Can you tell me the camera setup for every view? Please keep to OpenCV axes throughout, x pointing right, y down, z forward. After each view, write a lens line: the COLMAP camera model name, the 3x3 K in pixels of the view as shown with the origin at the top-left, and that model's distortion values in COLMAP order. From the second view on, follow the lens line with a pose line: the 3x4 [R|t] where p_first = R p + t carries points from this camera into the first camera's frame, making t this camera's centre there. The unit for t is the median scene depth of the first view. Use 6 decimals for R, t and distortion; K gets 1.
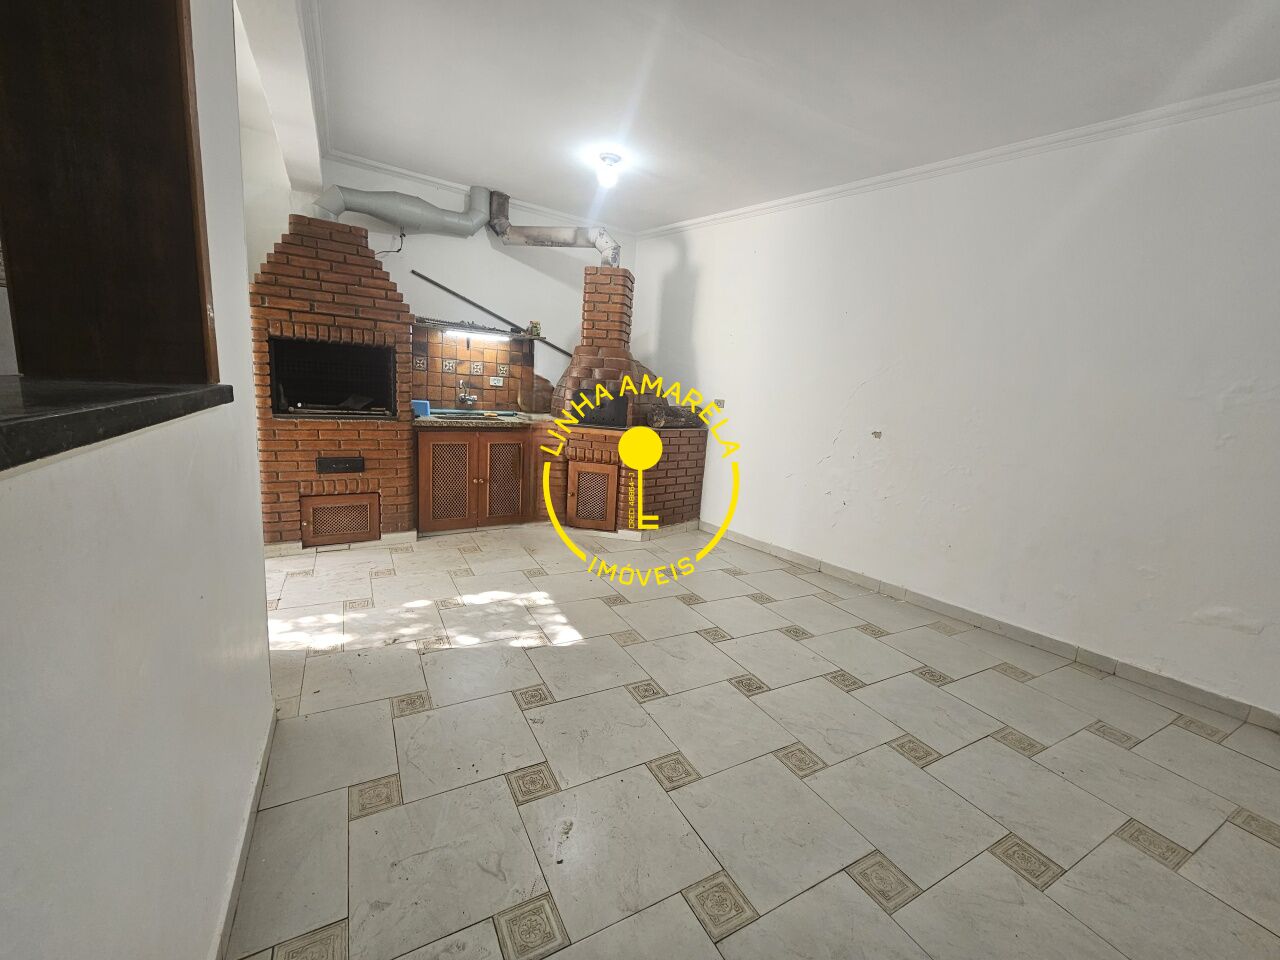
lens RADIAL K [[526.3, 0, 641.9], [0, 526.3, 479.1], [0, 0, 1]] dist [-0.000936, -0.000729]
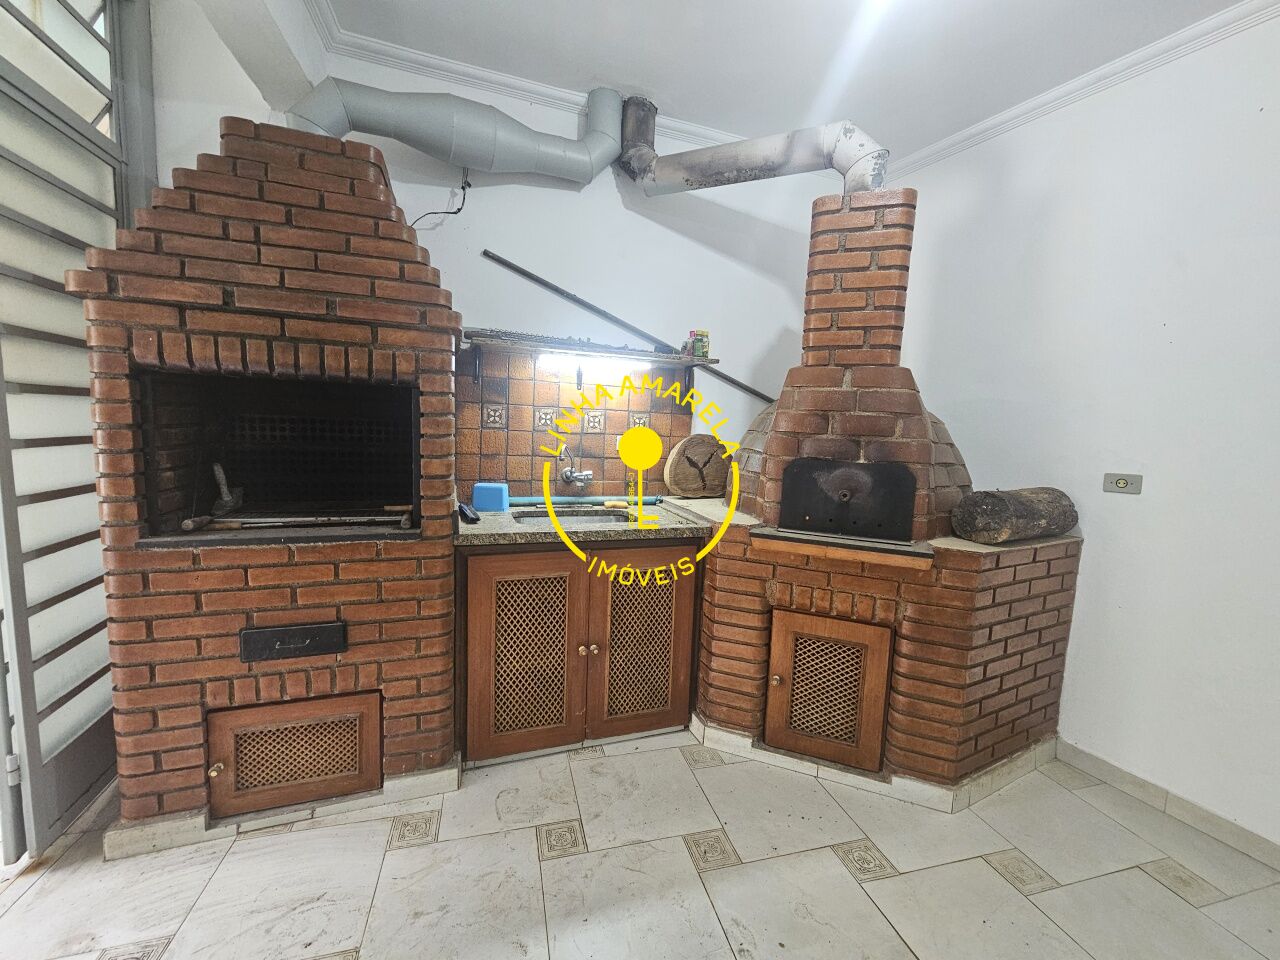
lens RADIAL K [[526.3, 0, 639.4], [0, 526.3, 481.4], [0, 0, 1]] dist [-0.000936, -0.000729]
pose [[0.970076, -0.005154, -0.242745, -0.156605], [-0.016024, 0.996236, -0.085187, -0.118769], [0.242270, 0.086528, 0.966343, 0.565928]]
